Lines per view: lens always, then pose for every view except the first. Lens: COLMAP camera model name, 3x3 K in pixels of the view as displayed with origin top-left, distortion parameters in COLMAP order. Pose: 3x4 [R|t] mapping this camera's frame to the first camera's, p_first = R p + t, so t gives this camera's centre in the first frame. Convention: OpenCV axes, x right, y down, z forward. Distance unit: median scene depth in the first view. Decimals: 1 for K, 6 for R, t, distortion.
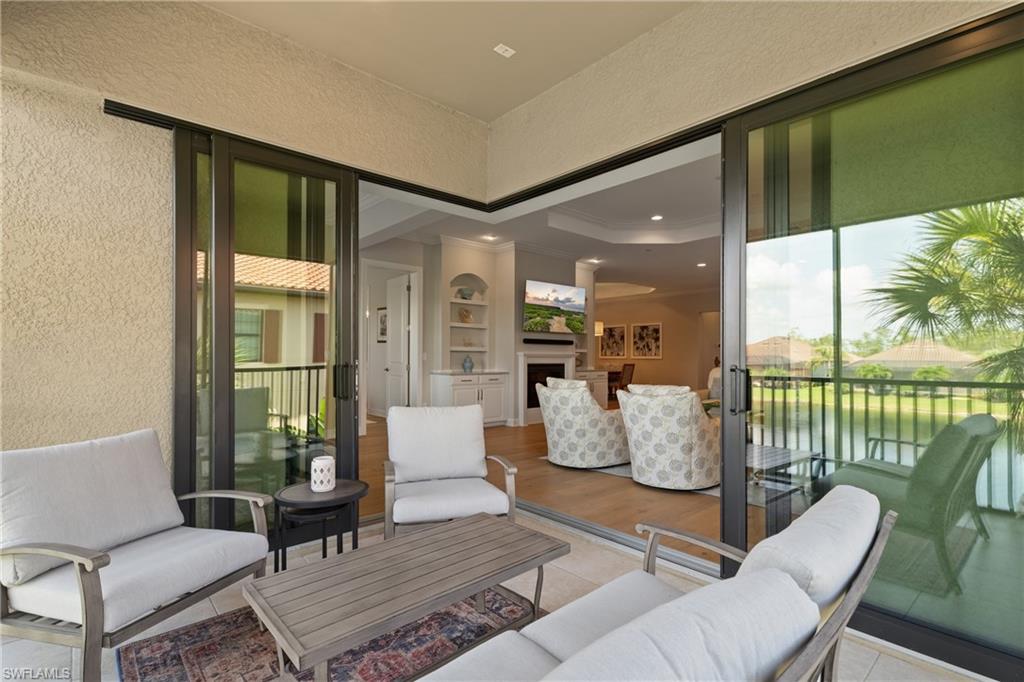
lens RADIAL K [[481.6, 0, 516.3], [0, 481.6, 350.6], [0, 0, 1]] dist [0.010847, -0.000296]
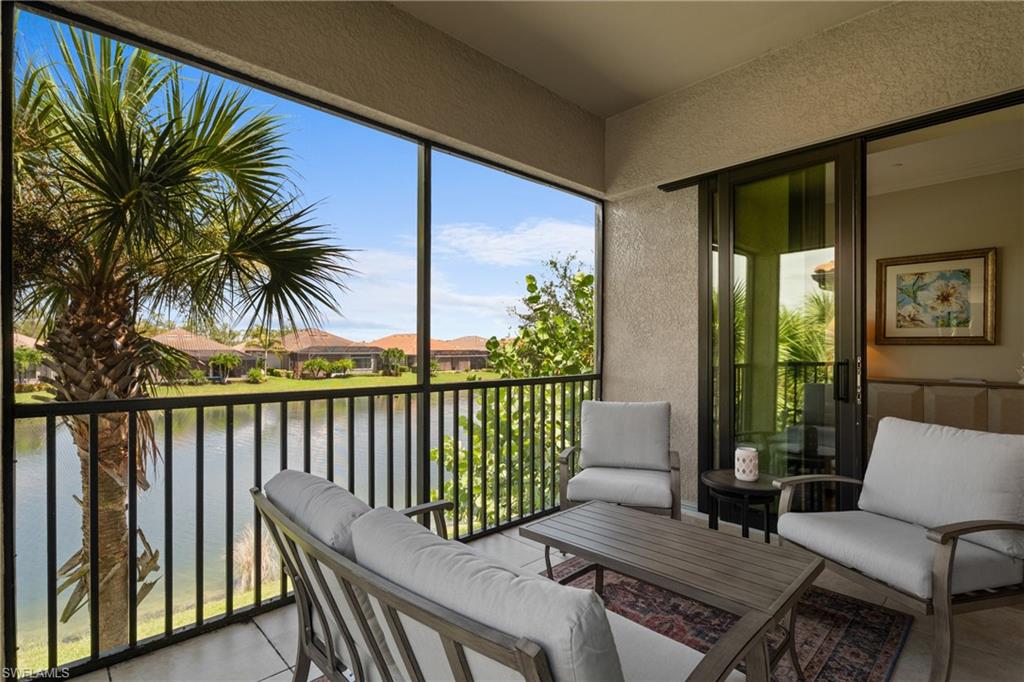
lens RADIAL K [[481.6, 0, 512.0], [0, 481.6, 344.1], [0, 0, 1]] dist [0.010847, -0.000296]
pose [[0.031496, -0.009168, -0.999462, 0.646493], [0.012362, 0.999885, -0.008782, -0.004972], [0.999427, -0.012079, 0.031606, 0.458673]]
